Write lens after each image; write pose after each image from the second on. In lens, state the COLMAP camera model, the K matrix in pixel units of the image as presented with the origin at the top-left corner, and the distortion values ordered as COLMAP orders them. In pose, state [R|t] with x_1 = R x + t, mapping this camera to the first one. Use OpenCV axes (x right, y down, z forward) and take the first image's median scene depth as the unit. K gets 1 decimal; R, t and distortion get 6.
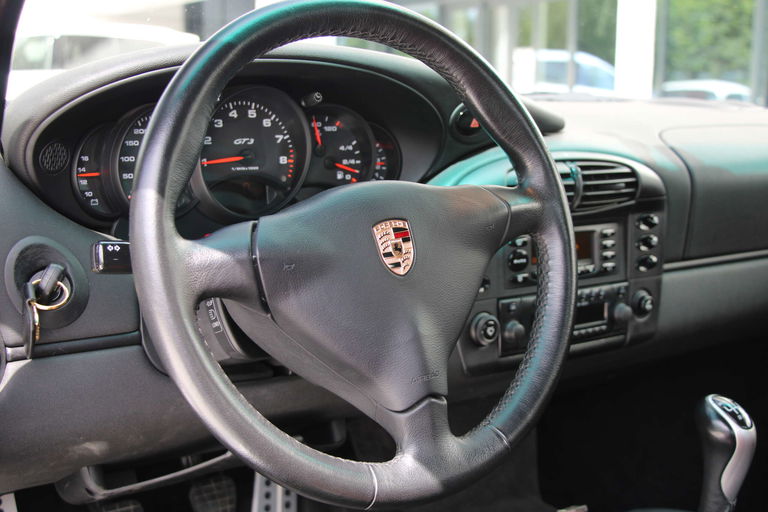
lens RADIAL K [[1061.4, 0, 384.0], [0, 1061.4, 256.0], [0, 0, 1]] dist [0.024694, 0.029757]
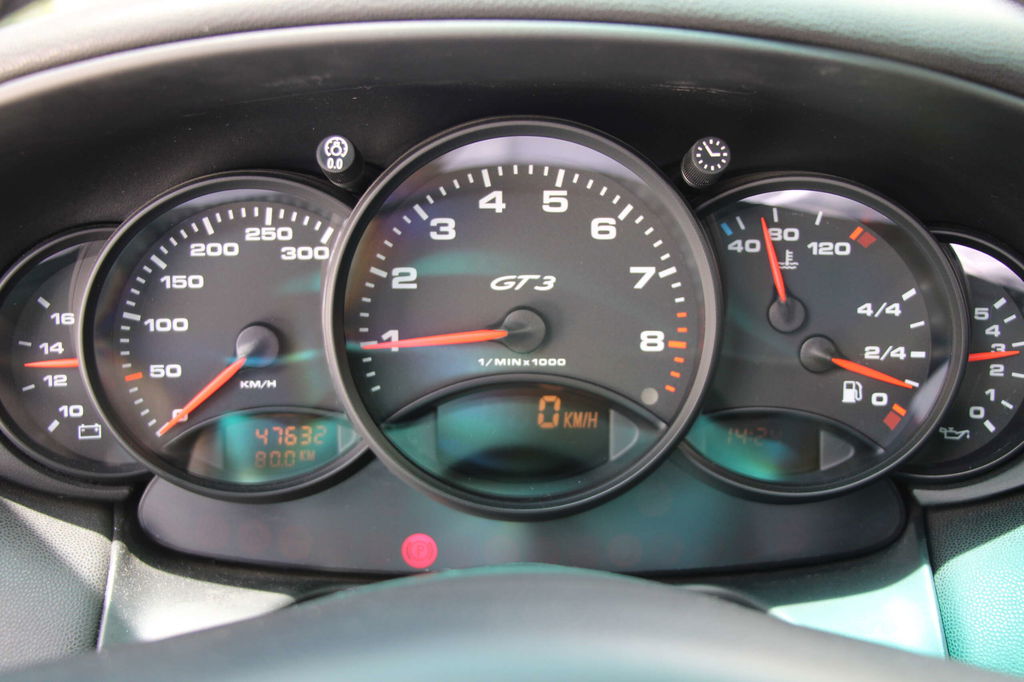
lens RADIAL K [[1229.9, 0, 512.0], [0, 1229.9, 341.0], [0, 0, 1]] dist [-0.090709, 0.000822]
pose [[0.811833, 0.095835, -0.575971, 0.091739], [-0.079811, 0.995393, 0.053128, -0.108676], [0.578409, 0.002838, 0.815742, 0.670344]]
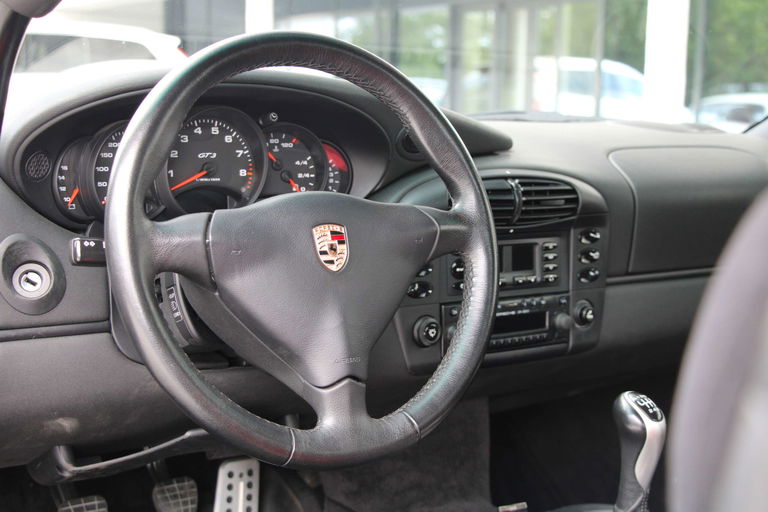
lens RADIAL K [[1252.1, 0, 384.0], [0, 1252.1, 256.0], [0, 0, 1]] dist [0.113004, 0.096099]
pose [[0.999831, 0.015268, -0.010202, 0.067776], [-0.015572, 0.999416, -0.030405, 0.034372], [0.009732, 0.030559, 0.999486, -0.307667]]
